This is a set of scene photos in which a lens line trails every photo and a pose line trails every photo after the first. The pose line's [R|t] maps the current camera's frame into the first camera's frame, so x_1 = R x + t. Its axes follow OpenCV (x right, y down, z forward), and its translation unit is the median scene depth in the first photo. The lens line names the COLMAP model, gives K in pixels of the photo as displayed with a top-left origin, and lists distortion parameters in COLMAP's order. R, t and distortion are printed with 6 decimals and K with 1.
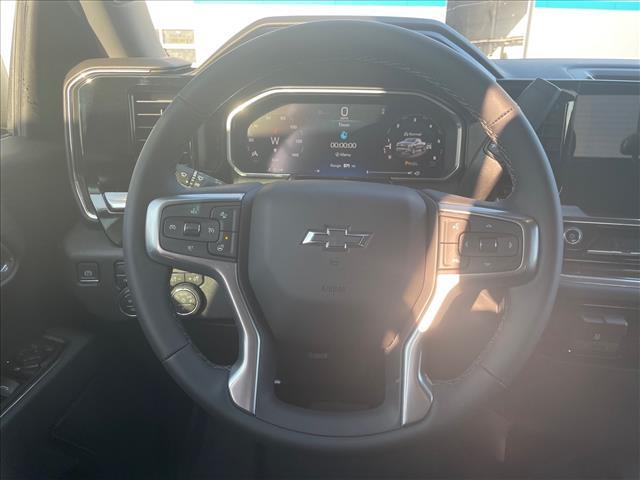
lens RADIAL K [[489.0, 0, 316.6], [0, 489.0, 241.6], [0, 0, 1]] dist [0.099635, -0.153996]
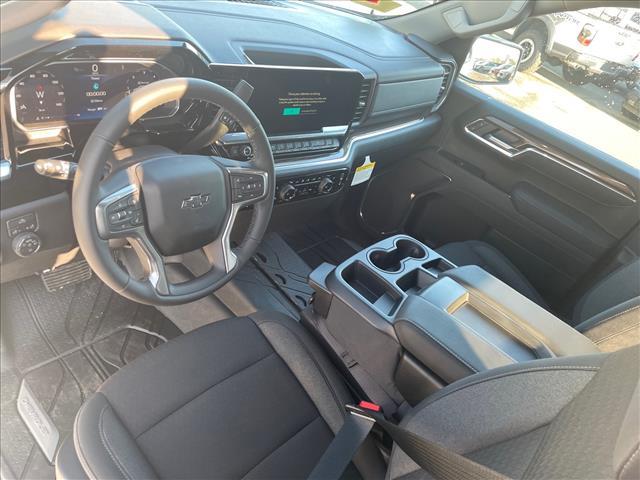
lens RADIAL K [[477.6, 0, 319.0], [0, 477.6, 229.1], [0, 0, 1]] dist [0.002767, 0.039339]
pose [[0.604766, -0.301341, 0.737192, -1.033368], [-0.027676, 0.917140, 0.397603, -0.634901], [-0.795922, -0.260859, 0.546315, -0.419373]]
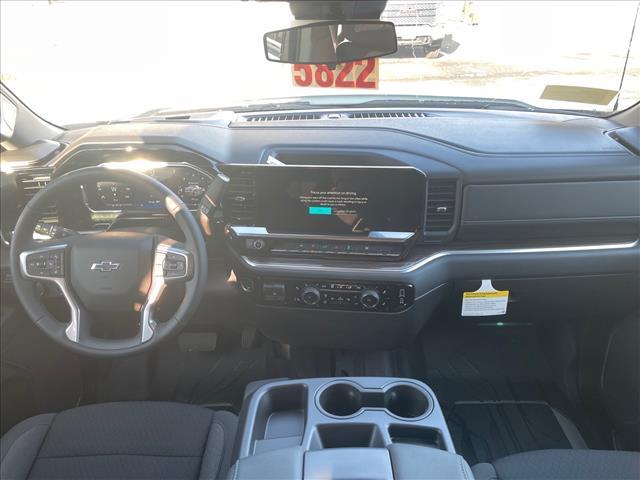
lens RADIAL K [[477.6, 0, 319.0], [0, 477.6, 229.1], [0, 0, 1]] dist [0.002767, 0.039339]
pose [[0.997457, -0.053729, 0.046830, 0.889968], [0.048235, 0.992599, 0.111449, -0.359904], [-0.052472, -0.108907, 0.992666, -1.177055]]
